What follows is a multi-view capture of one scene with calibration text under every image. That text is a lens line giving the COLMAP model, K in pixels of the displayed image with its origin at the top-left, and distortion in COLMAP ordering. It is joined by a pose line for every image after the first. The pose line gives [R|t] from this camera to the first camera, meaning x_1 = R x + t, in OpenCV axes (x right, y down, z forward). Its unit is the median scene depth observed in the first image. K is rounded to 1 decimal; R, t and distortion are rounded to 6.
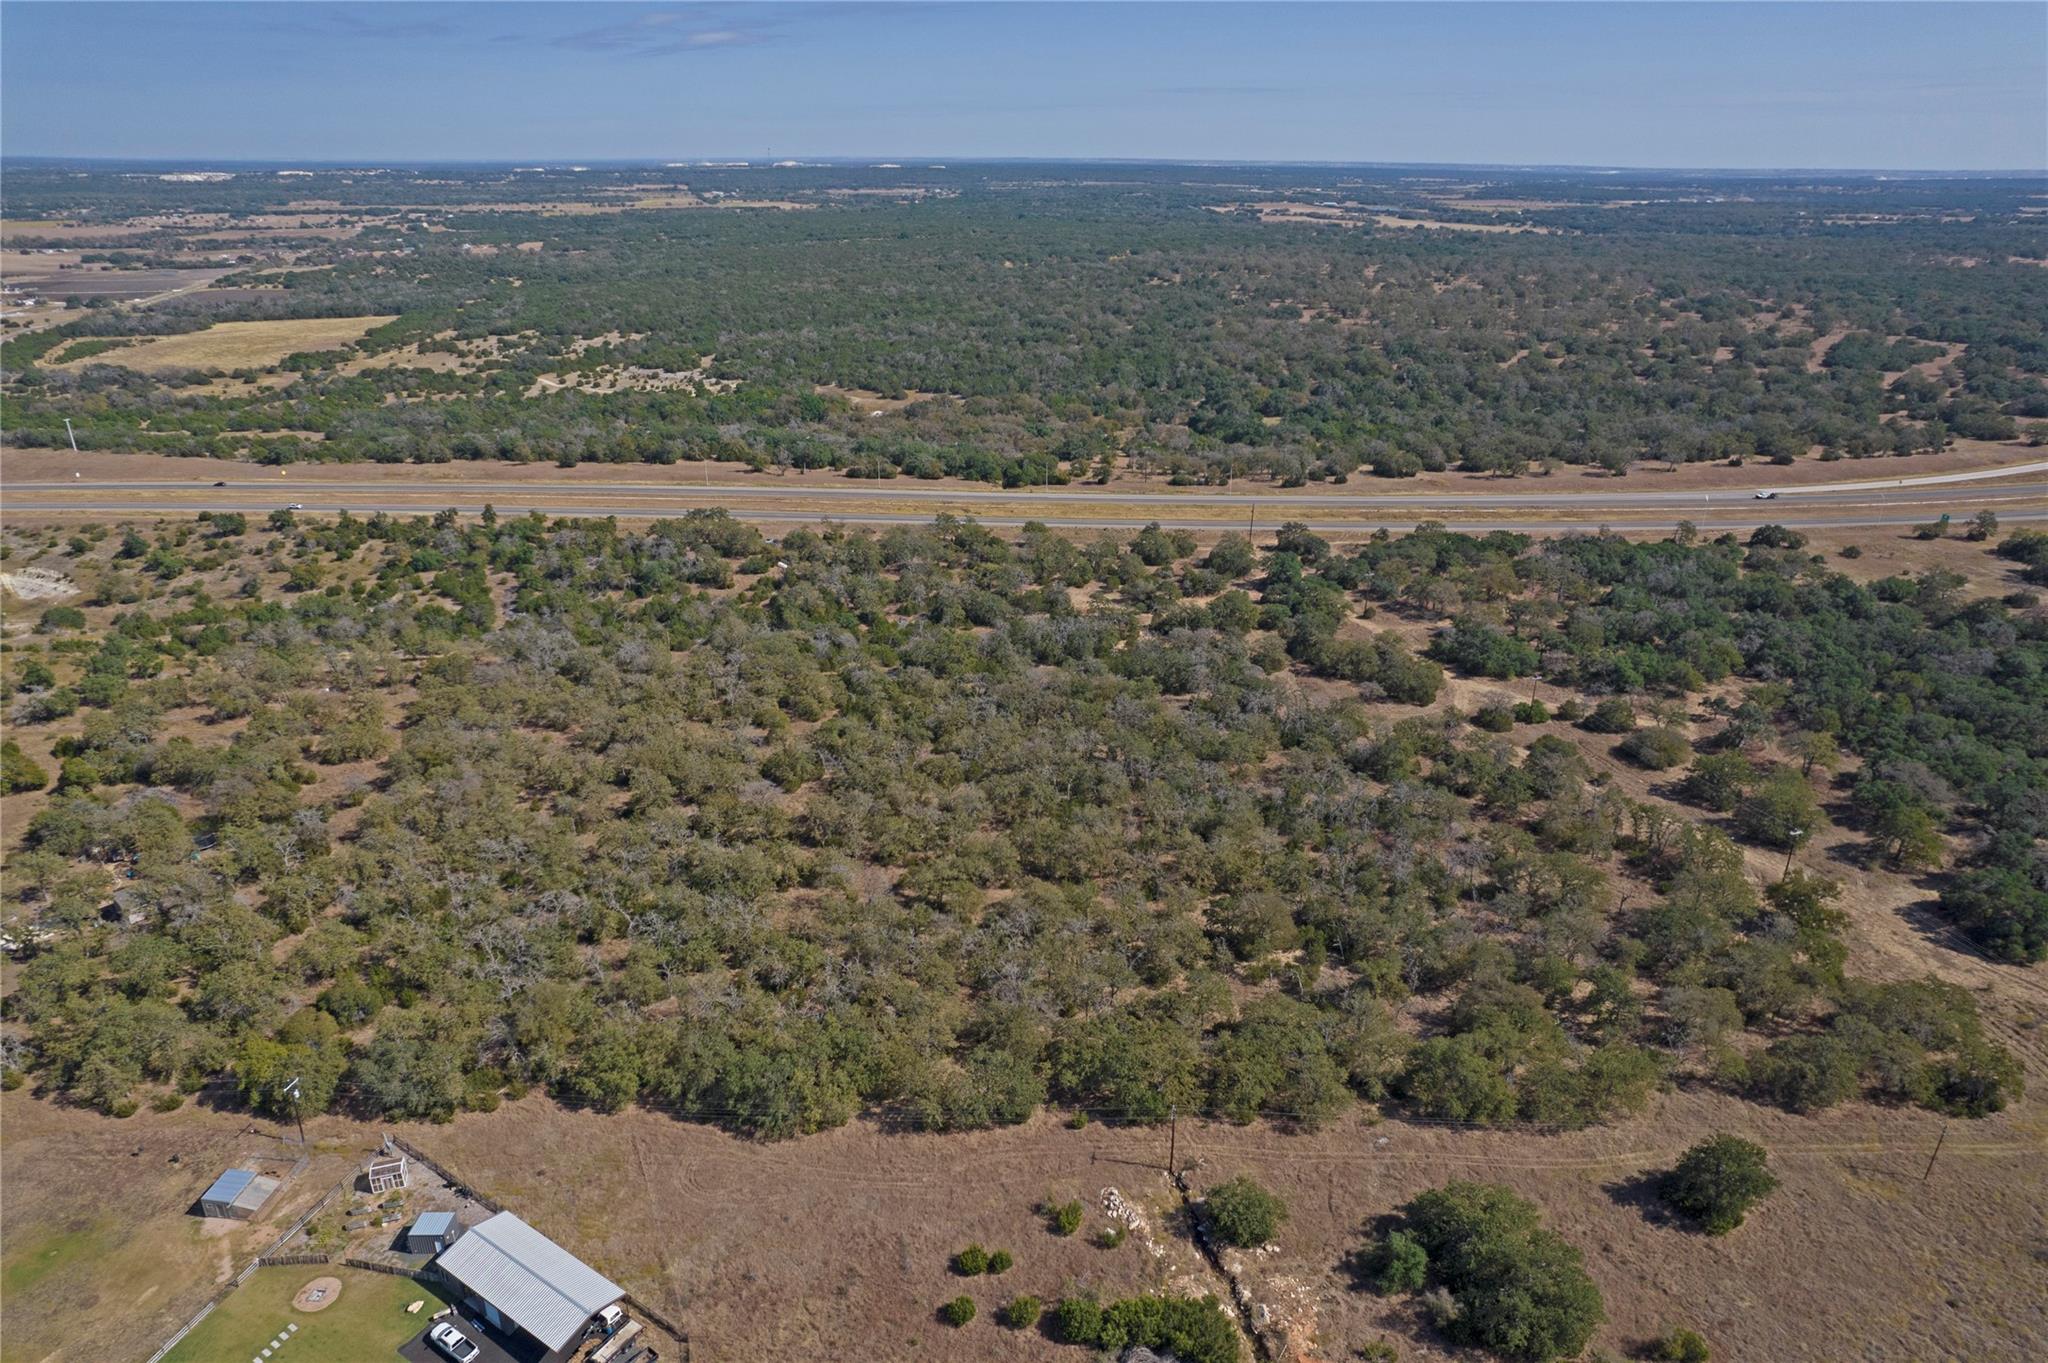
lens RADIAL K [[1306.8, 0, 1022.0], [0, 1306.8, 684.8], [0, 0, 1]] dist [-0.080603, 0.072982]
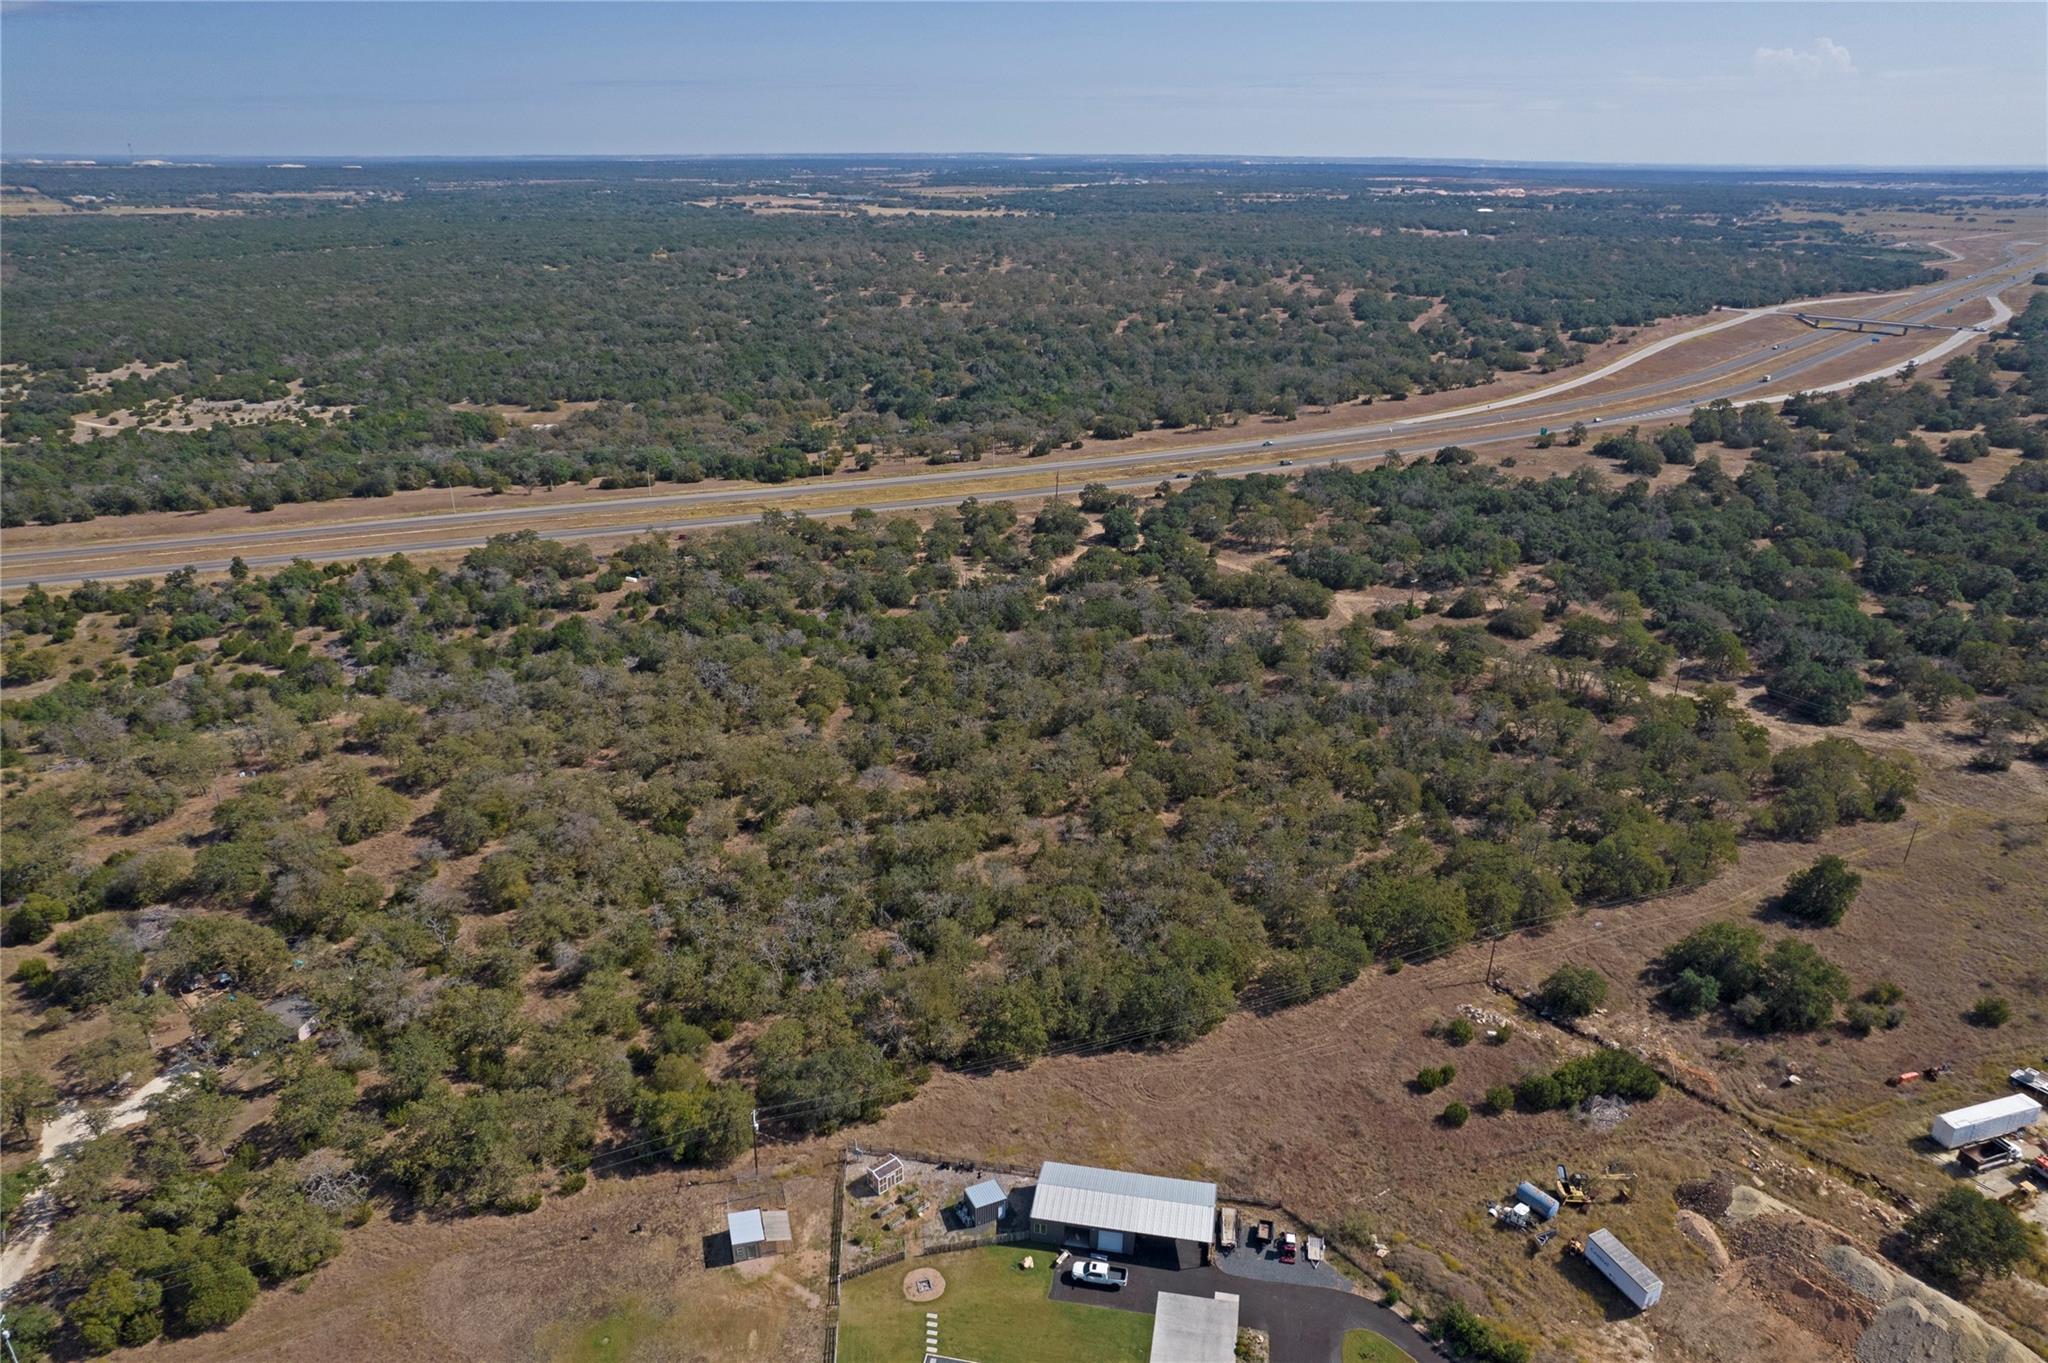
lens RADIAL K [[1306.8, 0, 1022.0], [0, 1306.8, 684.8], [0, 0, 1]] dist [-0.080603, 0.072982]
pose [[0.918823, -0.152983, 0.363813, -0.224147], [0.151173, 0.987935, 0.033632, -0.003024], [-0.364569, 0.024097, 0.930865, 0.005531]]
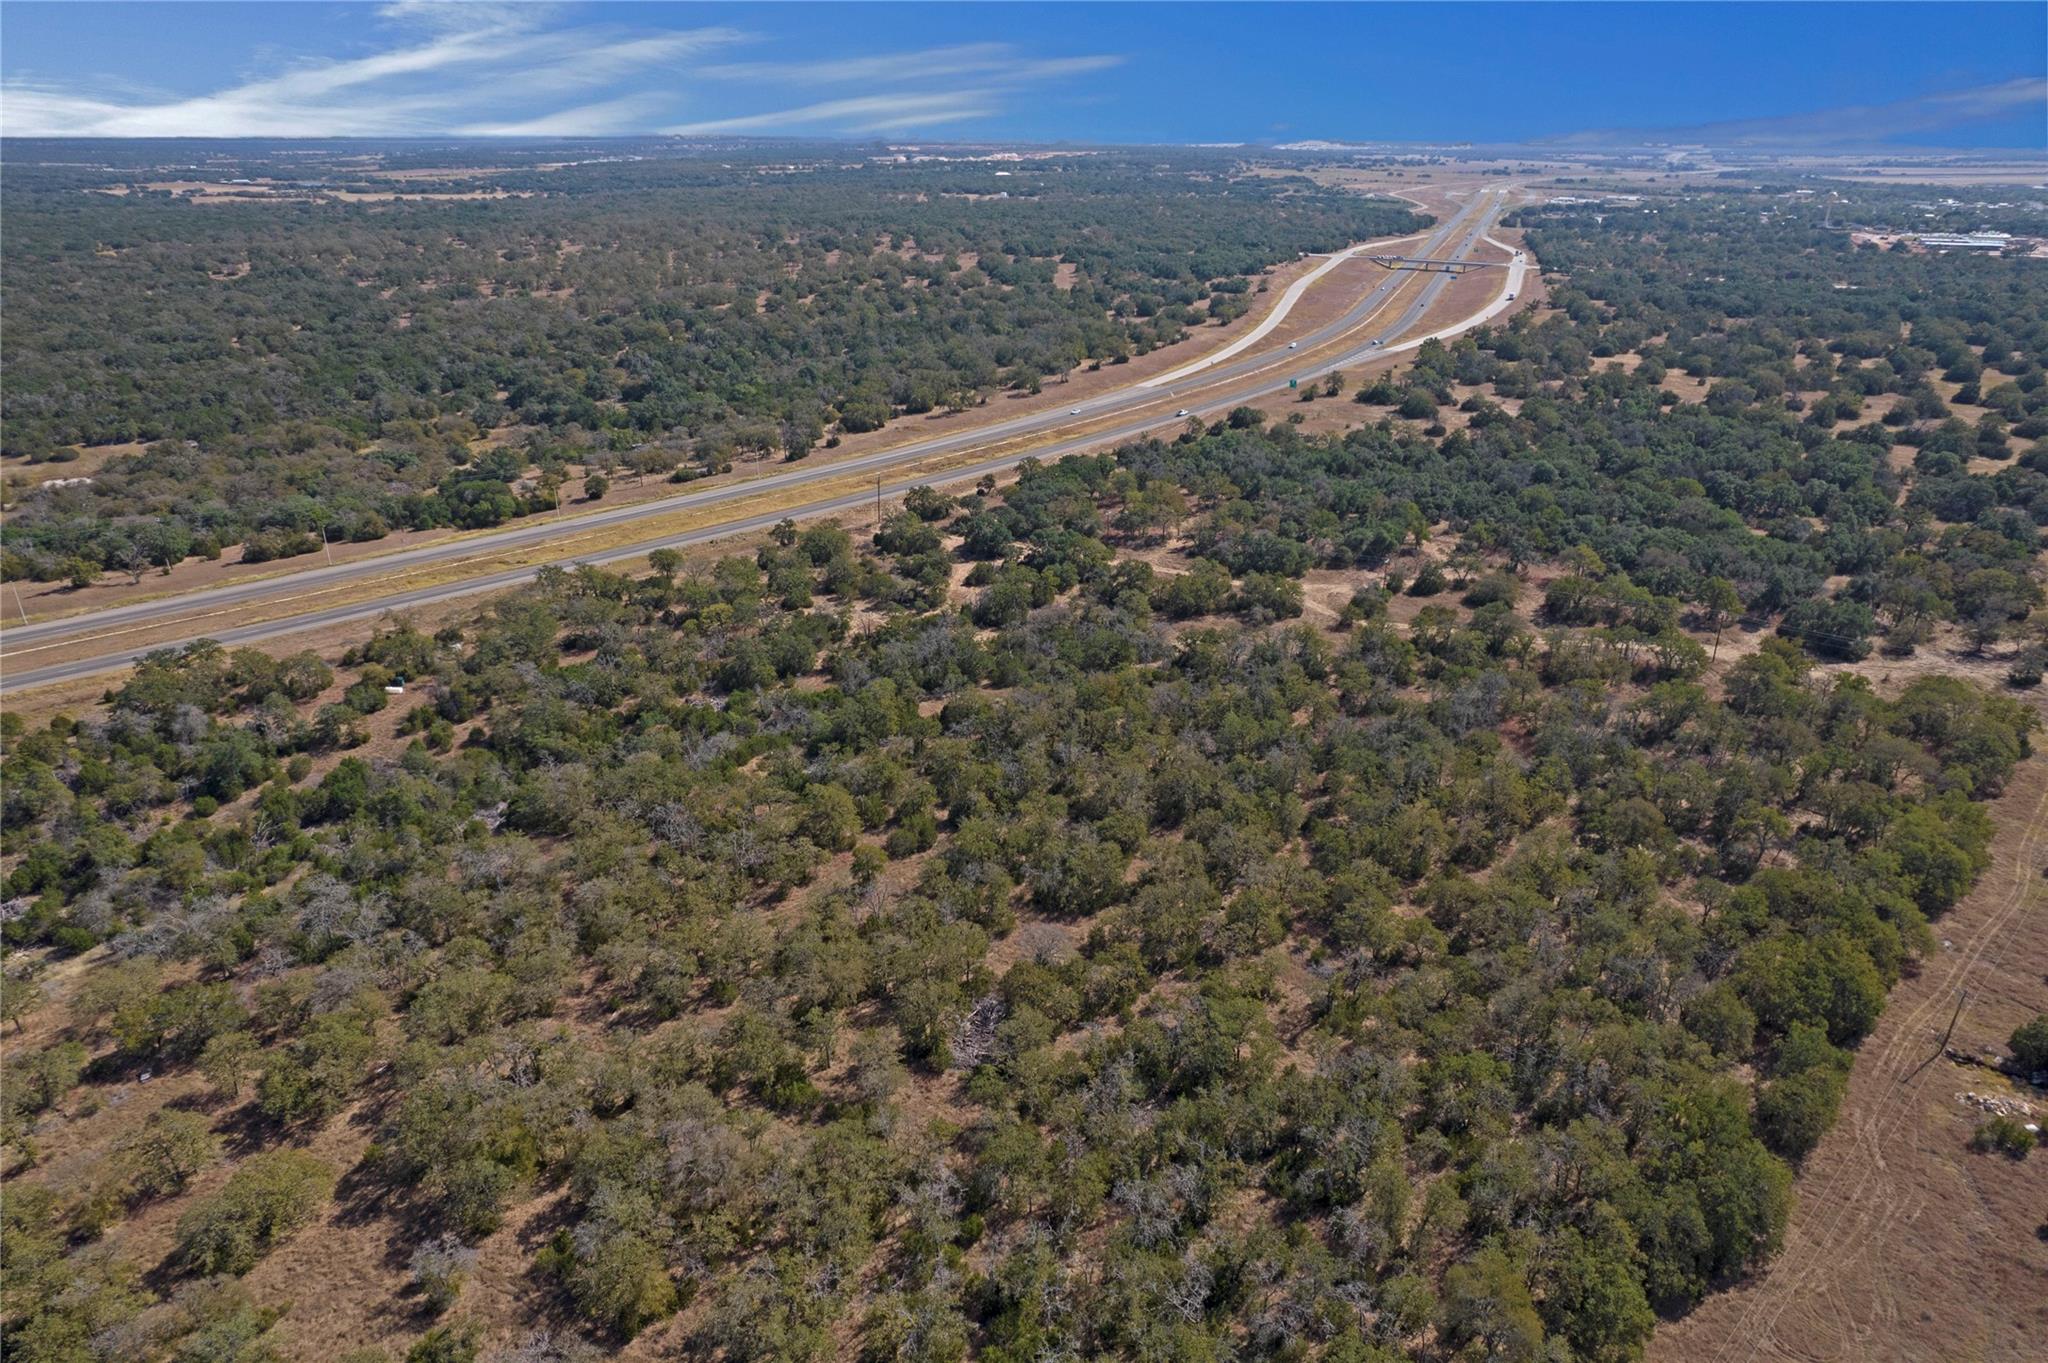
lens RADIAL K [[1306.8, 0, 1022.0], [0, 1306.8, 684.8], [0, 0, 1]] dist [-0.080603, 0.072982]
pose [[0.707817, -0.287323, 0.645322, -0.309111], [0.273720, 0.953729, 0.124410, -0.070780], [-0.651208, 0.088578, 0.753712, 0.224518]]
